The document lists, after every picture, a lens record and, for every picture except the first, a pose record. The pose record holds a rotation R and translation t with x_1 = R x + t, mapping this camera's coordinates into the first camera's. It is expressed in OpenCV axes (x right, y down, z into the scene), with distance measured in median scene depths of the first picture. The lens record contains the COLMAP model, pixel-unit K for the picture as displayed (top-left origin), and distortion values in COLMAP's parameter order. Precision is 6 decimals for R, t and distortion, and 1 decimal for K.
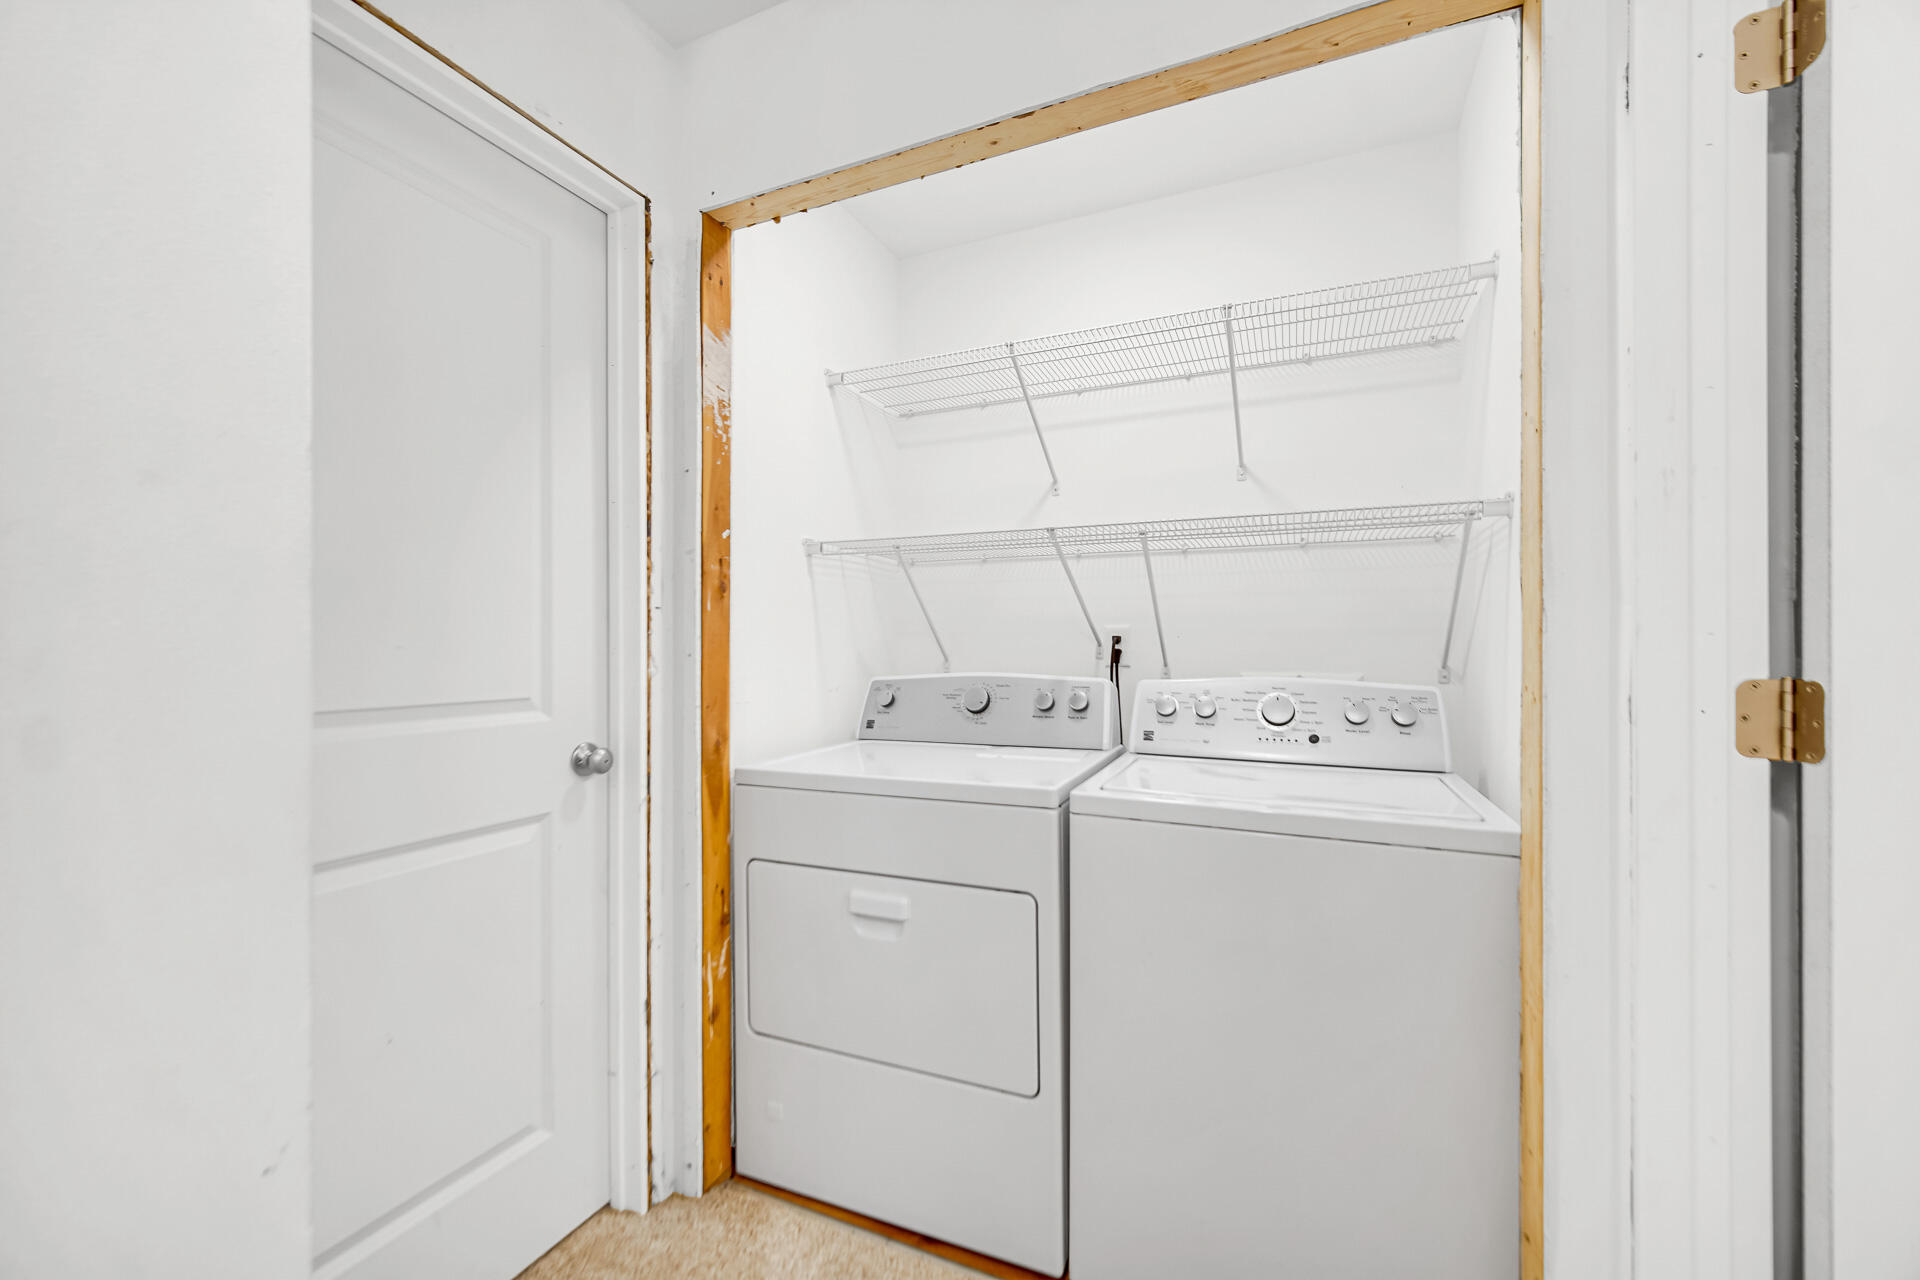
lens RADIAL K [[768.7, 0, 960.7], [0, 768.7, 654.4], [0, 0, 1]] dist [-0.006103, 0.001572]
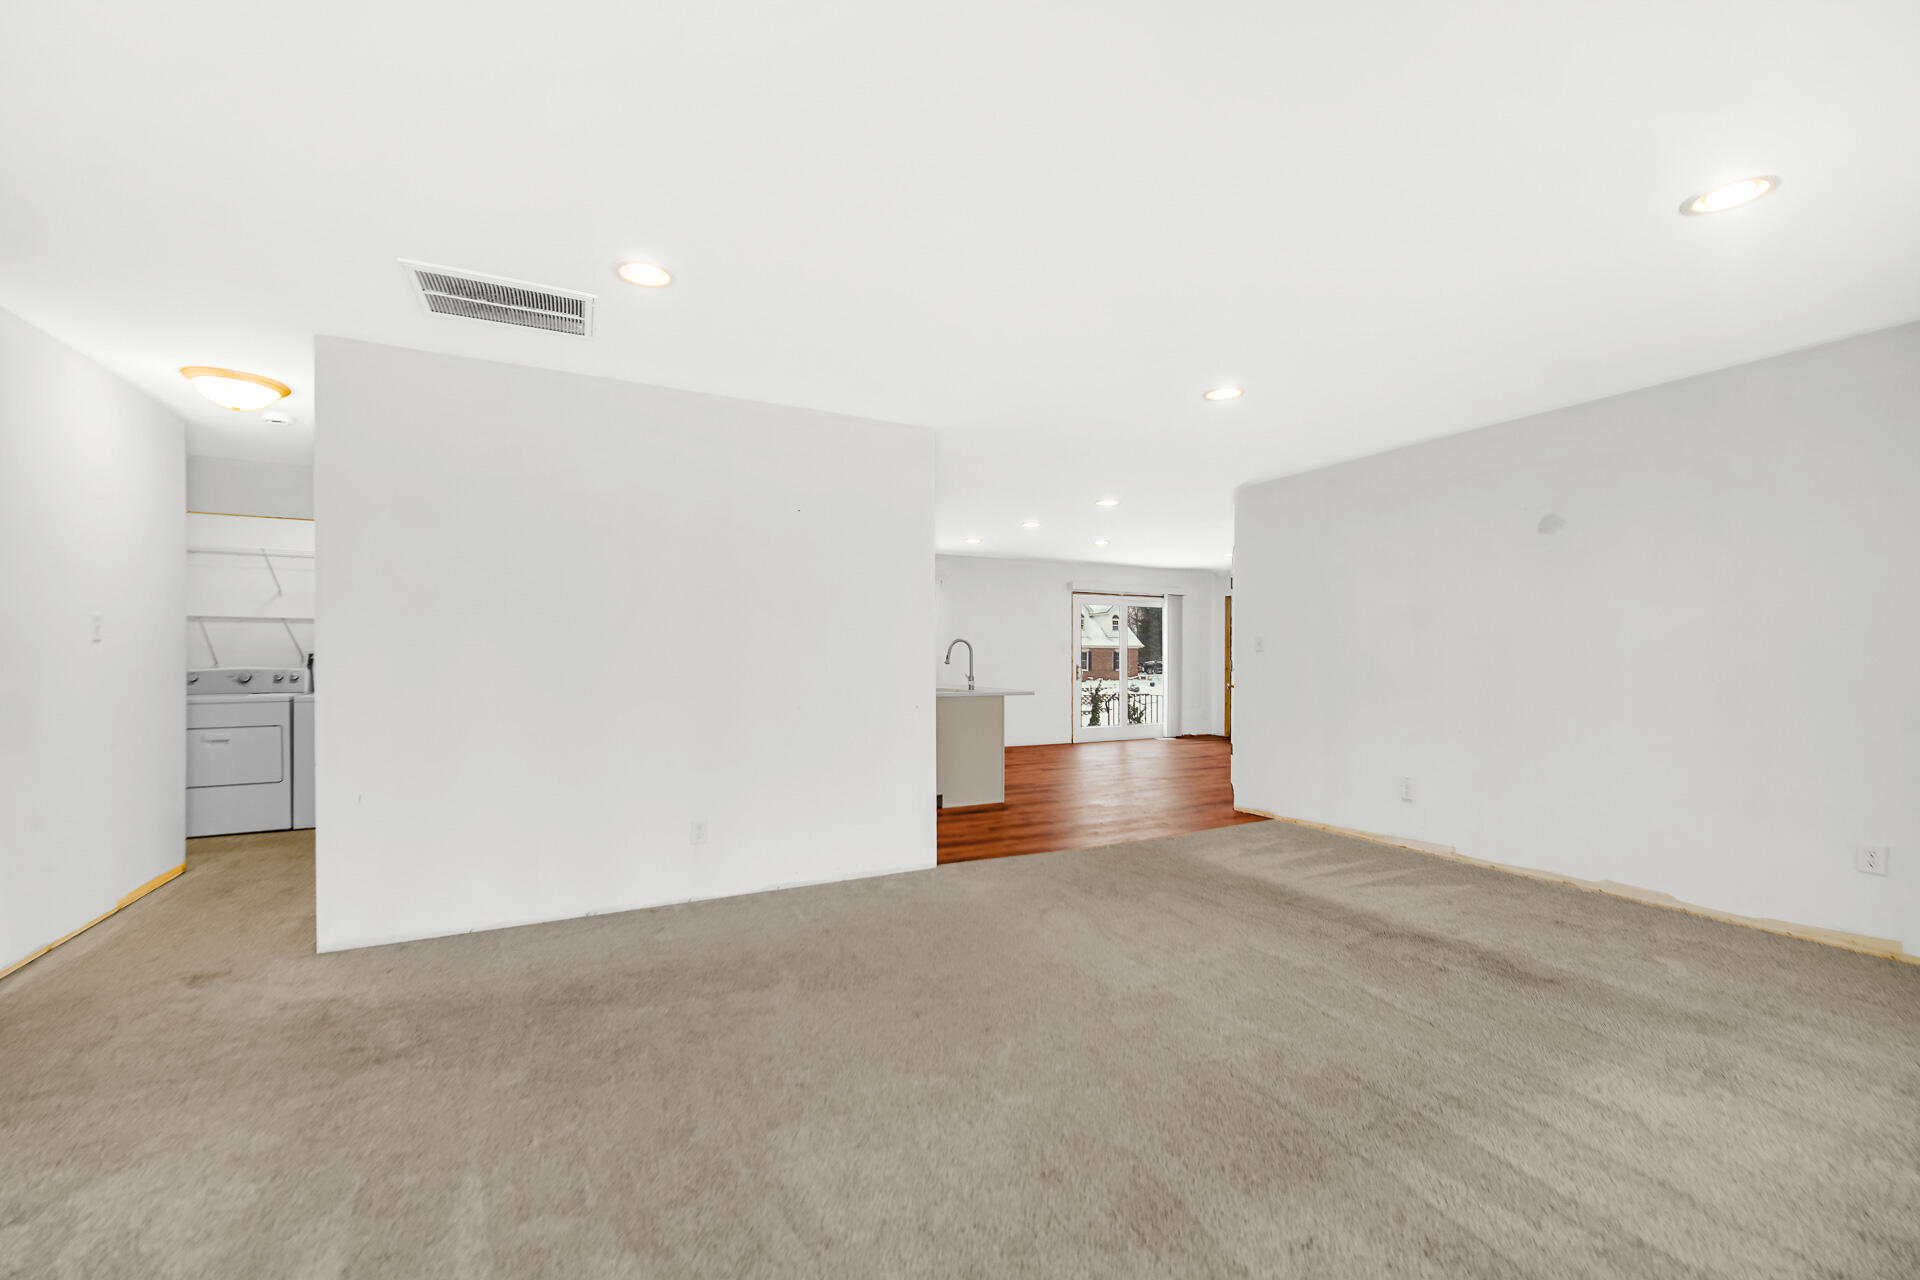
lens RADIAL K [[768.7, 0, 961.2], [0, 768.7, 650.3], [0, 0, 1]] dist [-0.006103, 0.001572]
pose [[0.623585, 0.005768, 0.781734, -0.549259], [-0.005949, 0.999979, -0.002633, -0.048780], [-0.781733, -0.003009, 0.623606, -2.845737]]
